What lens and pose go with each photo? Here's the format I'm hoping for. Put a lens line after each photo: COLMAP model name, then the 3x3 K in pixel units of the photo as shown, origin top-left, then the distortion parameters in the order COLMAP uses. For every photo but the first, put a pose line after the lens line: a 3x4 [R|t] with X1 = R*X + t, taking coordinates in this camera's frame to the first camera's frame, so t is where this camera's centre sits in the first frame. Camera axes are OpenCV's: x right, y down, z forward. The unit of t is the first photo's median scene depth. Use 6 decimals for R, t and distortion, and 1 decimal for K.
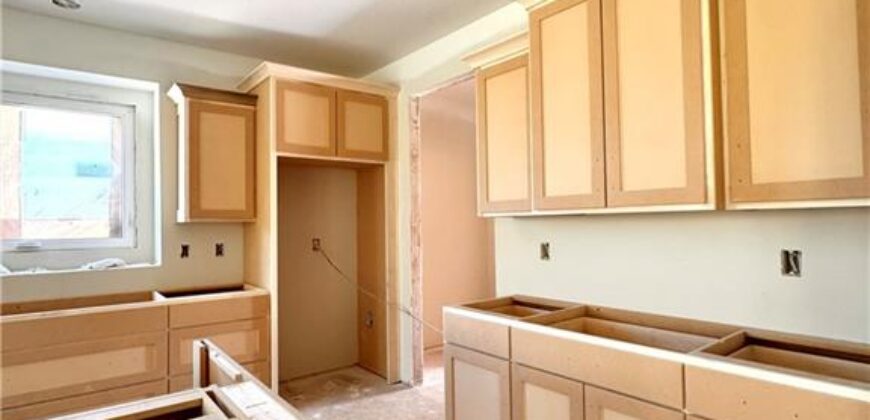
lens RADIAL K [[466.4, 0, 437.0], [0, 466.4, 209.7], [0, 0, 1]] dist [-0.003800, 0.000057]
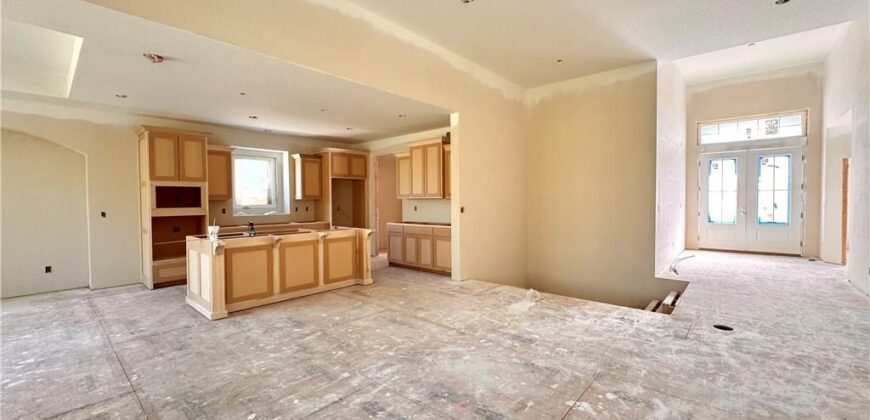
lens RADIAL K [[349.1, 0, 435.4], [0, 349.1, 208.6], [0, 0, 1]] dist [-0.004752, 0.000110]
pose [[0.985728, 0.004057, 0.168296, -0.055020], [-0.012513, 0.998710, 0.049214, -0.034158], [-0.167879, -0.050618, 0.984507, -1.323681]]
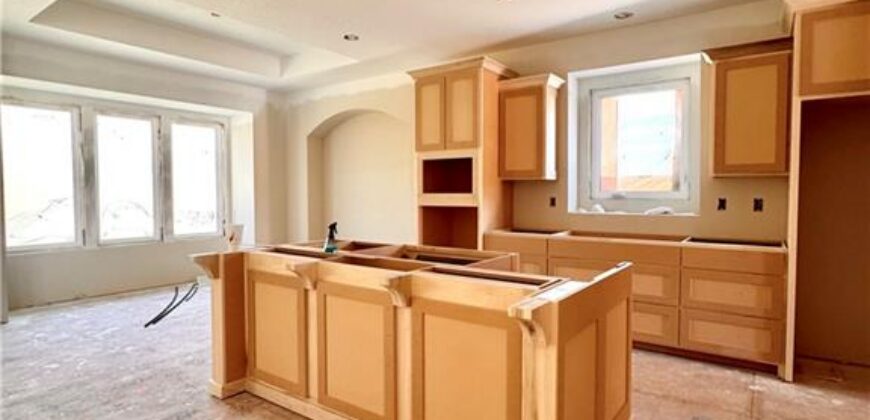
lens RADIAL K [[466.4, 0, 437.0], [0, 466.4, 209.7], [0, 0, 1]] dist [-0.003800, 0.000057]
pose [[0.270581, 0.051884, -0.961298, 0.325823], [0.023006, 0.997913, 0.060336, 0.022159], [0.962422, -0.038442, 0.268823, 0.077273]]
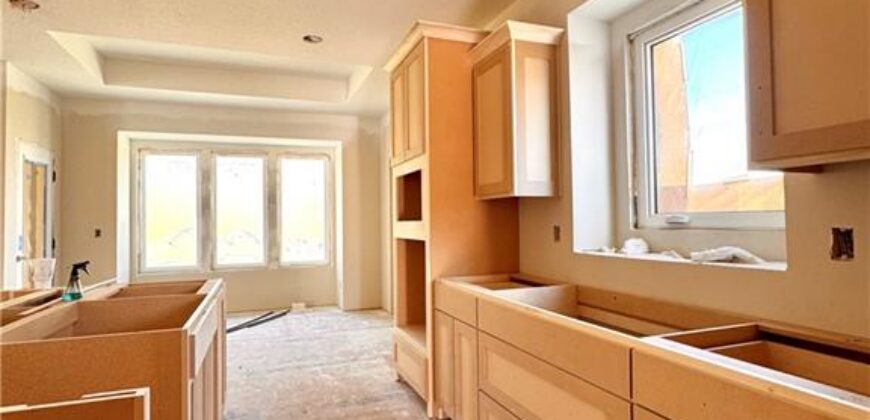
lens RADIAL K [[466.4, 0, 437.0], [0, 466.4, 209.7], [0, 0, 1]] dist [-0.003800, 0.000057]
pose [[-0.306160, -0.003320, -0.951974, -0.054710], [0.045029, 0.998824, -0.017965, 0.053016], [0.950915, -0.048367, -0.305650, 0.814439]]
